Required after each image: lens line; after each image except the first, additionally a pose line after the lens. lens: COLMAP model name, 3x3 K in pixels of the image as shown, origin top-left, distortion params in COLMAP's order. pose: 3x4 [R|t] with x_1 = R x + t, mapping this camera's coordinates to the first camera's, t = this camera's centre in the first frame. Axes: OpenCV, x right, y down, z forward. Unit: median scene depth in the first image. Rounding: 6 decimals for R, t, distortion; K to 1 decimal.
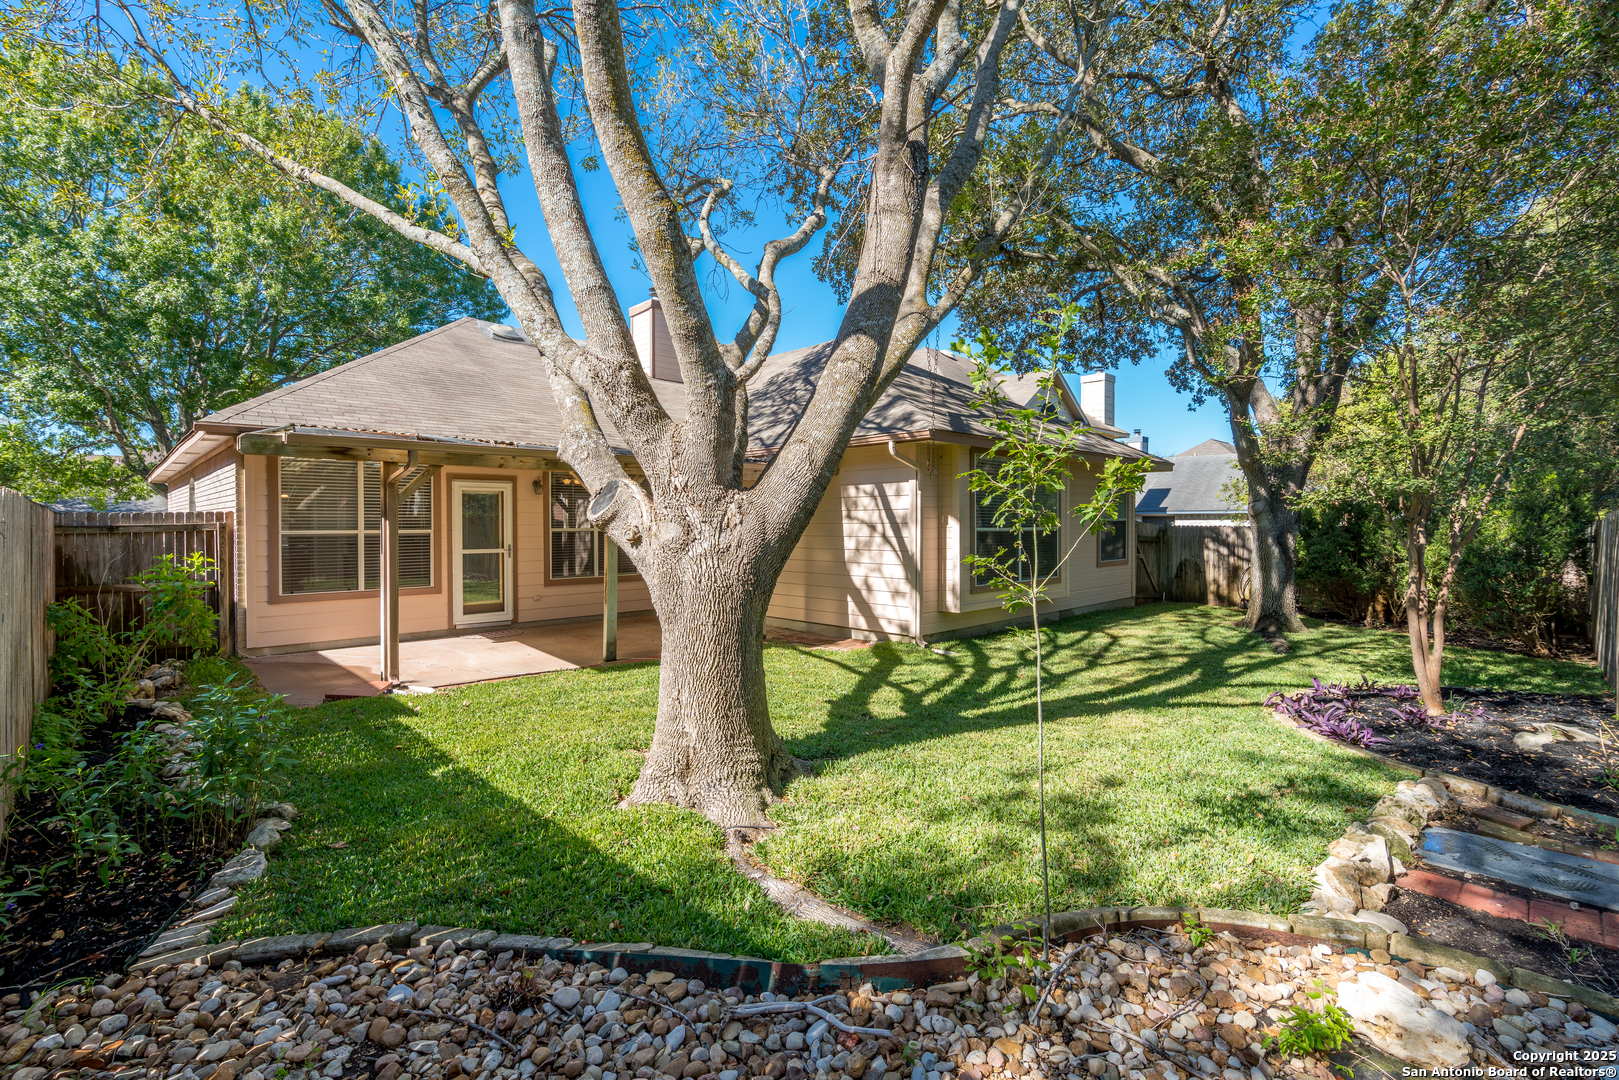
lens RADIAL K [[706.8, 0, 808.1], [0, 706.8, 524.3], [0, 0, 1]] dist [-0.000097, 0.000702]
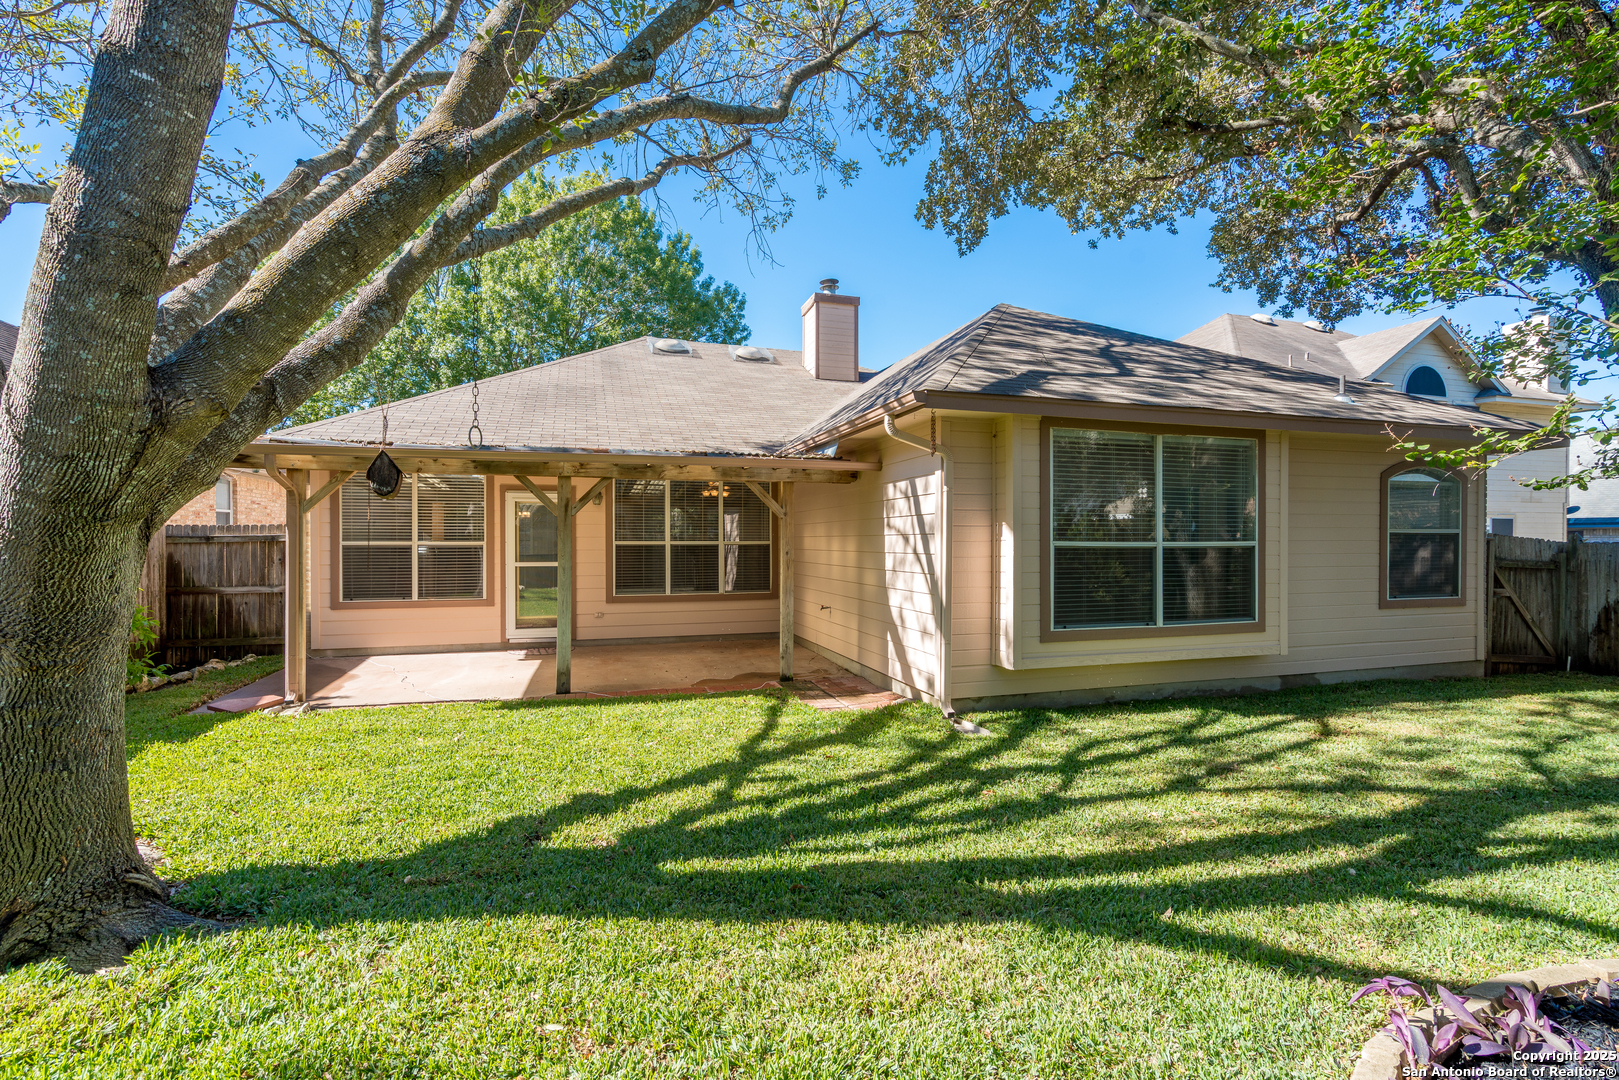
lens RADIAL K [[709.5, 0, 818.5], [0, 709.5, 537.9], [0, 0, 1]] dist [-0.001998, 0.000286]
pose [[0.895394, -0.000092, -0.445275, 0.339358], [-0.002588, 0.999982, -0.005411, 0.006832], [0.445267, 0.005997, 0.895378, 0.322332]]
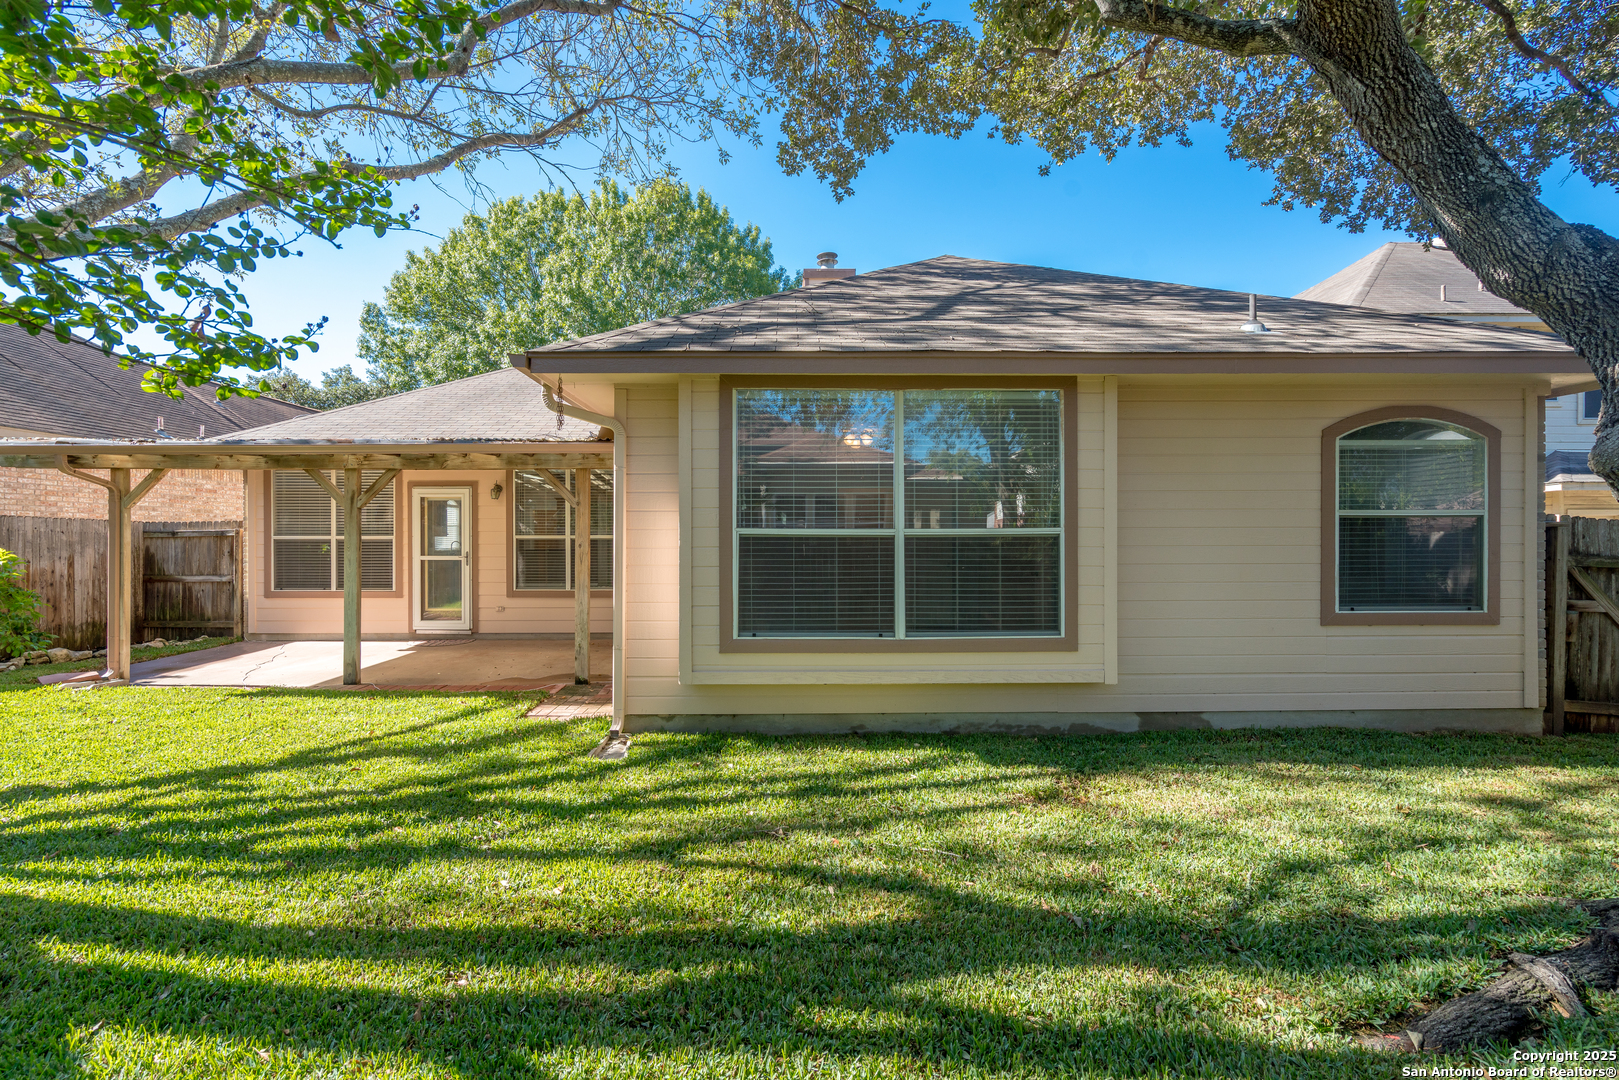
lens RADIAL K [[725.2, 0, 812.8], [0, 725.2, 535.7], [0, 0, 1]] dist [-0.006985, 0.000216]
pose [[0.736145, -0.004825, -0.676807, 0.654294], [-0.000339, 0.999972, -0.007498, 0.015346], [0.676824, 0.005749, 0.736123, 0.646748]]
